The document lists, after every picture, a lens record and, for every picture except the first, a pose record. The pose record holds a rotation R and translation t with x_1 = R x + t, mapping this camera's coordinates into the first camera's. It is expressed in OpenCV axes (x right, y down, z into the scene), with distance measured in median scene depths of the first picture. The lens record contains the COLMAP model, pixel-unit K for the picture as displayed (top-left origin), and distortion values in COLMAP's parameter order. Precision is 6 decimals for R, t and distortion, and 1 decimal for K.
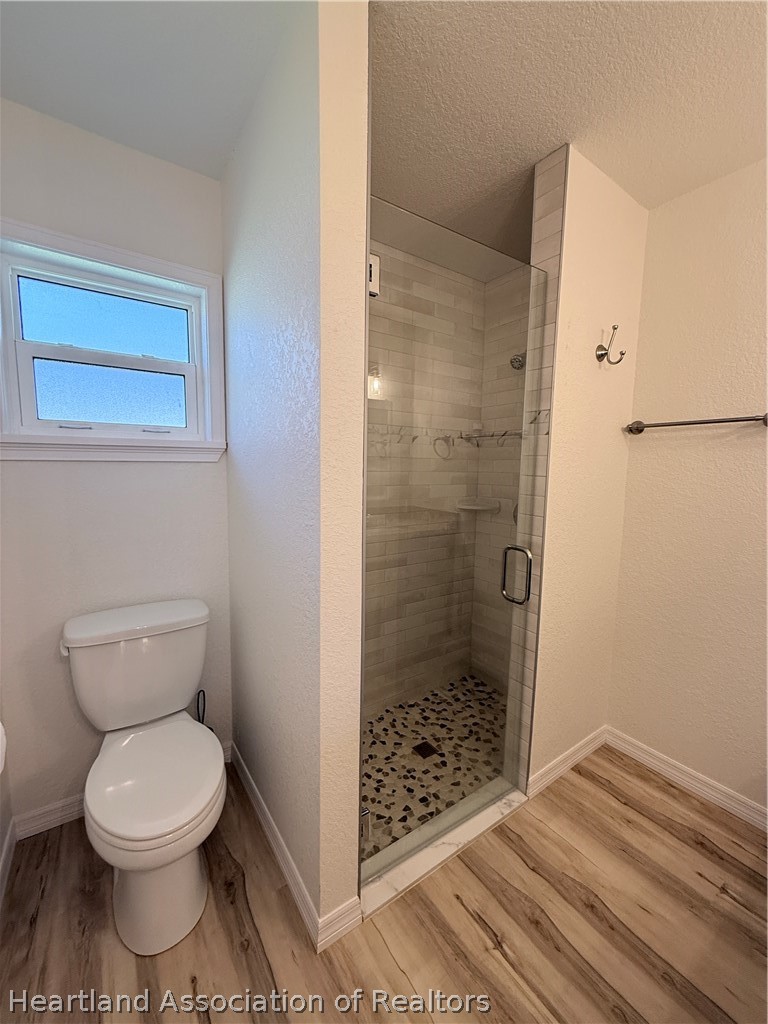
lens RADIAL K [[410.0, 0, 384.0], [0, 410.0, 512.0], [0, 0, 1]] dist [0.002046, 0.000384]
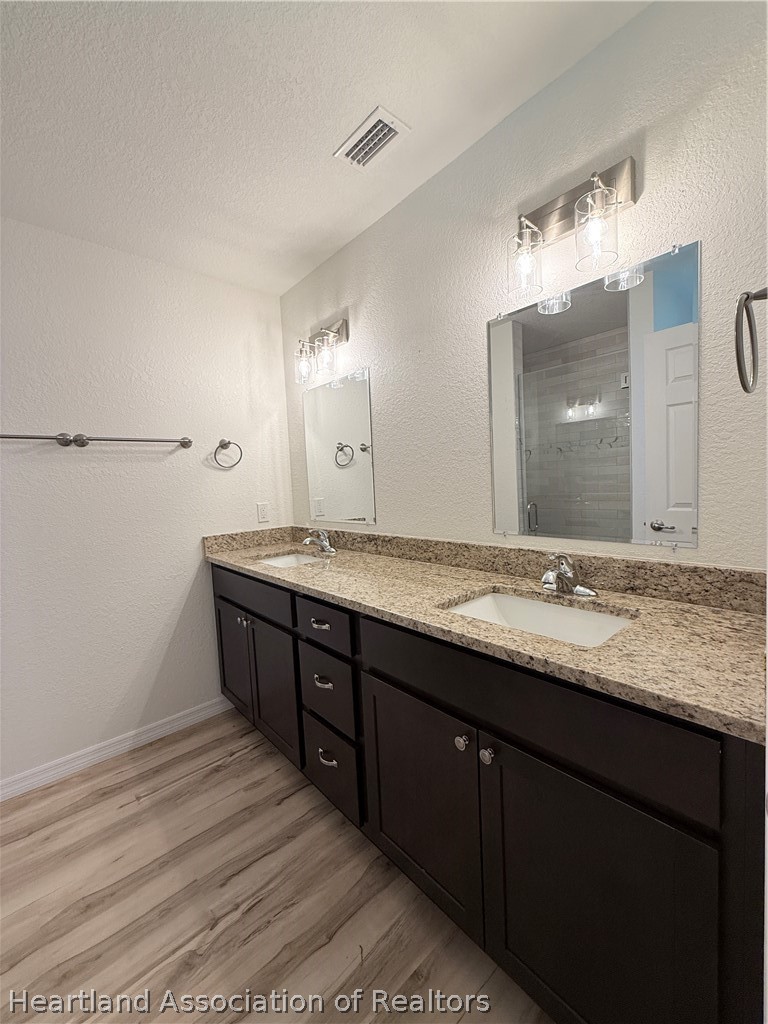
lens RADIAL K [[410.0, 0, 384.0], [0, 410.0, 512.0], [0, 0, 1]] dist [0.002046, 0.000384]
pose [[-0.098962, -0.101386, 0.989913, -0.425951], [0.150732, 0.981790, 0.115623, -0.006812], [-0.983609, 0.160654, -0.081877, 0.183156]]
